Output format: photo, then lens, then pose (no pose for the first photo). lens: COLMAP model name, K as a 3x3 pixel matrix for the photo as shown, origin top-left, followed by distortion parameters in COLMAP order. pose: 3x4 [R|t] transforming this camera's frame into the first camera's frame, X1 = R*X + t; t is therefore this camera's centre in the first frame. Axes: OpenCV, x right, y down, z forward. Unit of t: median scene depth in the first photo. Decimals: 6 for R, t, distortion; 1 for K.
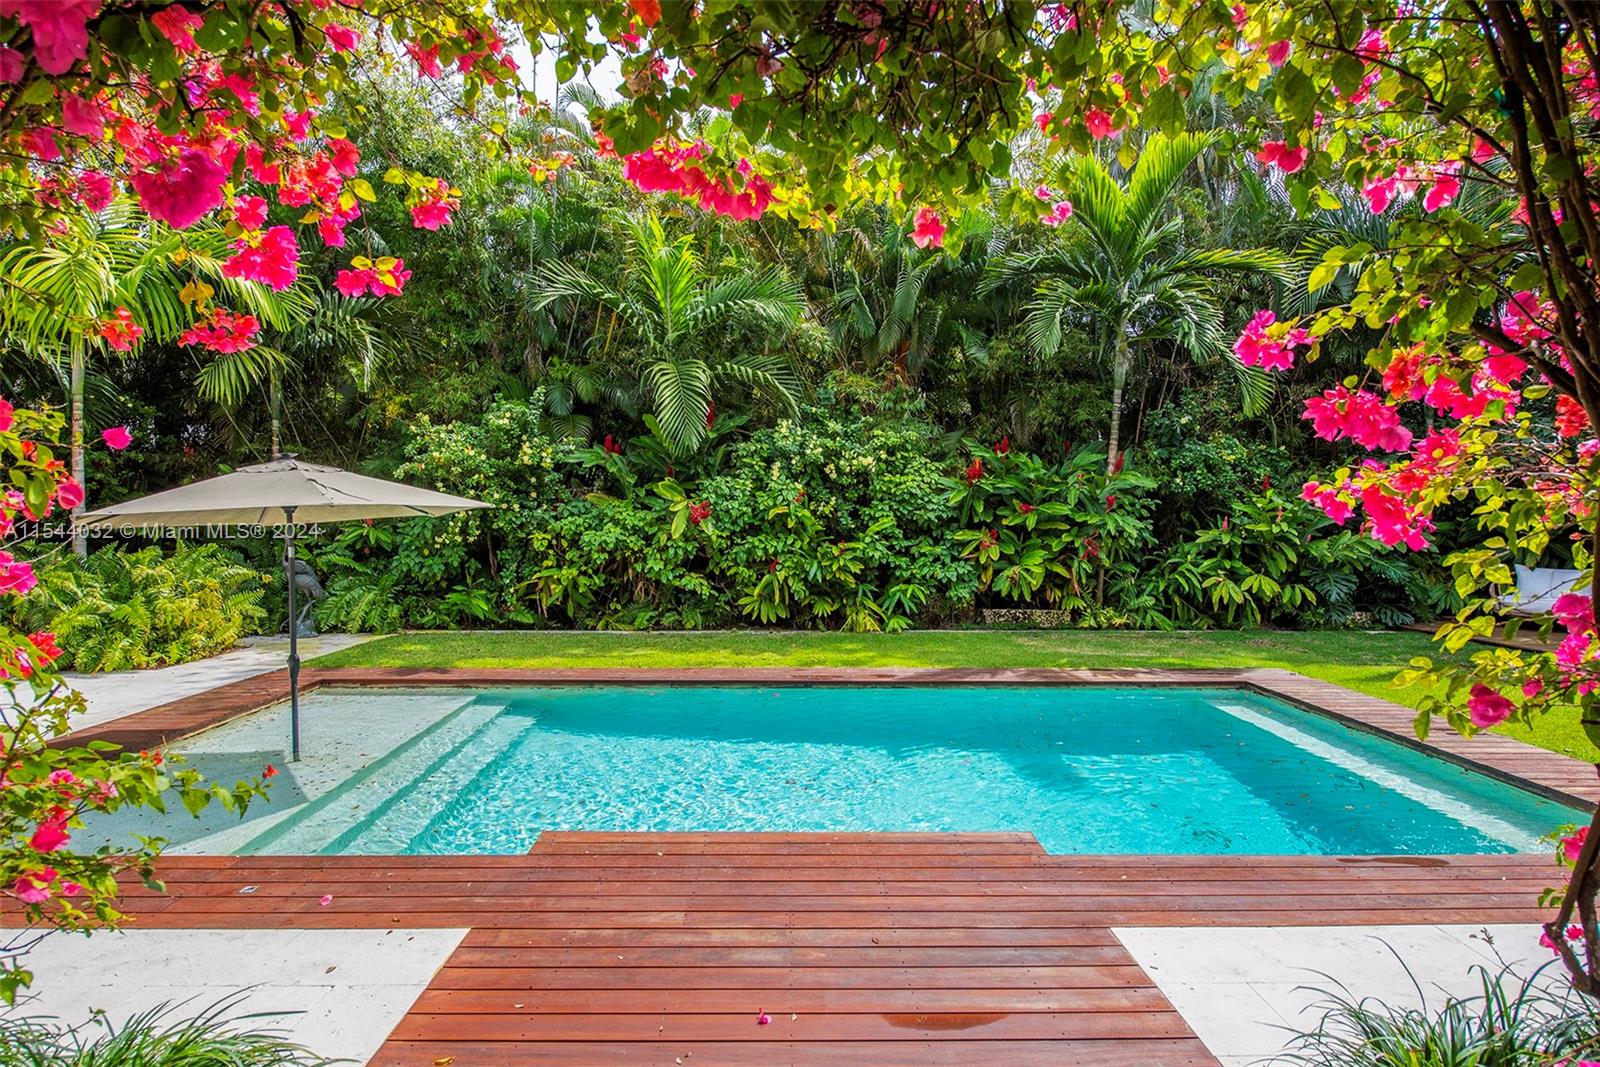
lens RADIAL K [[890.7, 0, 800.0], [0, 890.7, 533.5], [0, 0, 1]] dist [-0.002046, -0.000364]
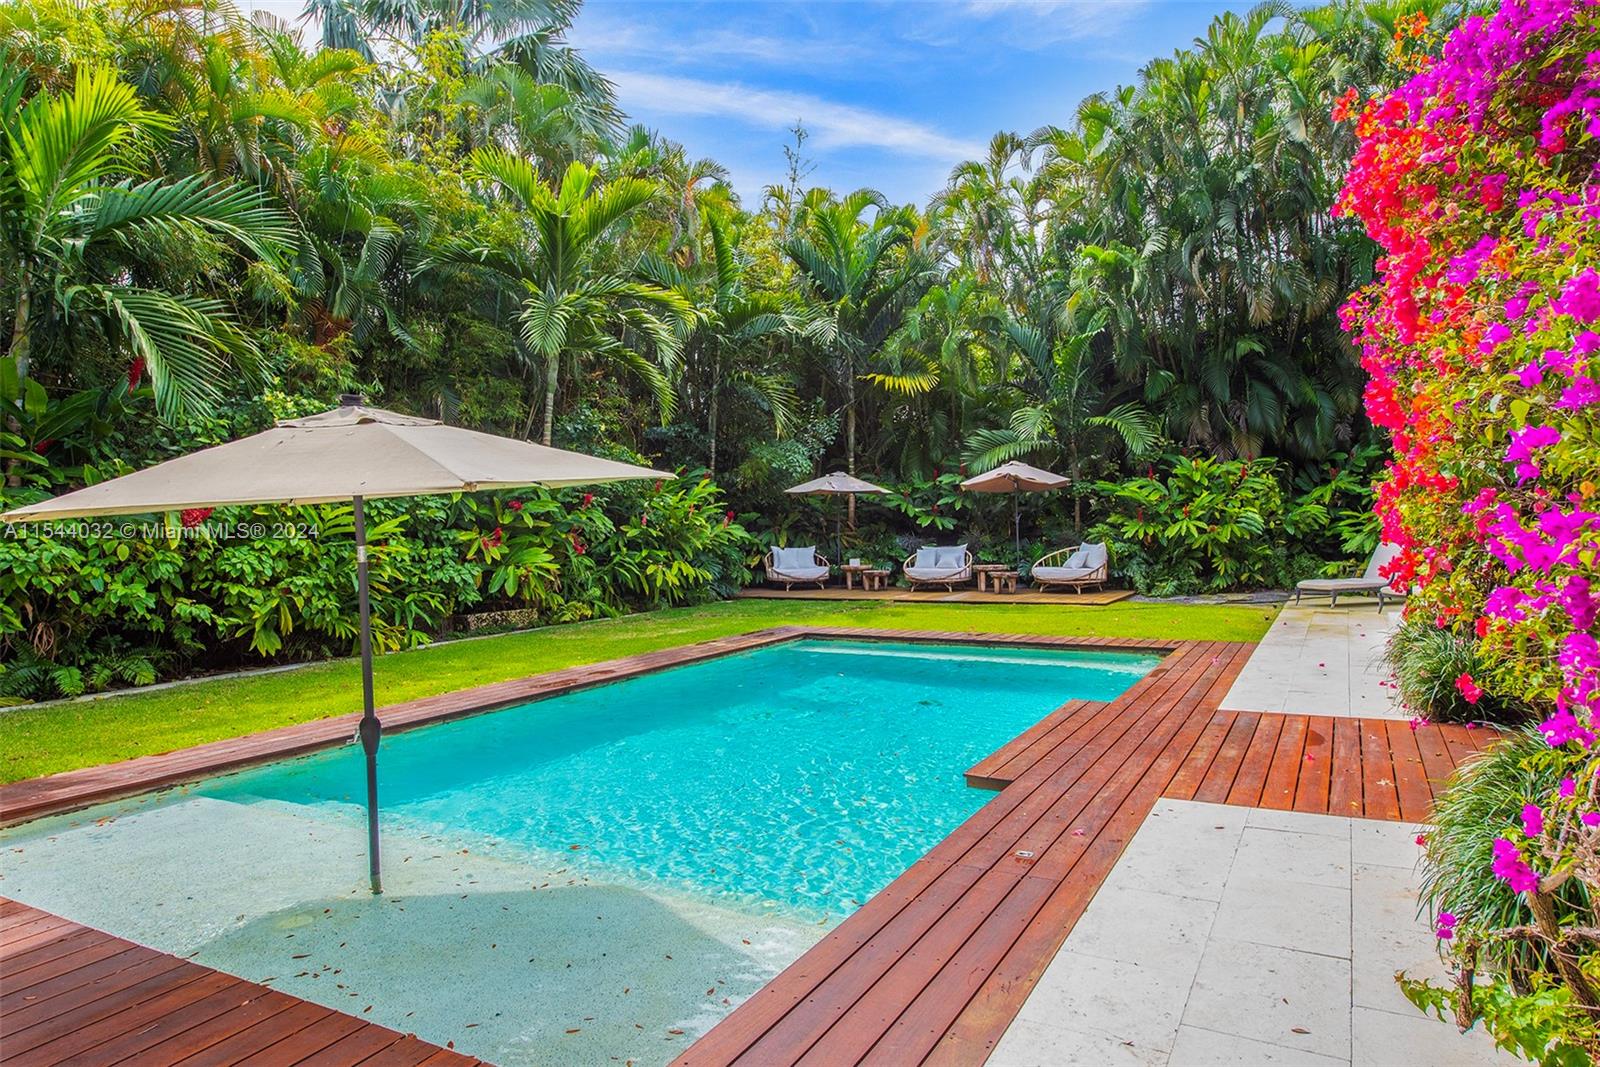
lens RADIAL K [[980.7, 0, 801.2], [0, 980.7, 500.9], [0, 0, 1]] dist [-0.001804, -0.000176]
pose [[0.496861, 0.003080, 0.867825, -0.741279], [0.039168, 0.998895, -0.025970, 0.010246], [-0.866946, 0.046894, 0.496191, 0.284521]]
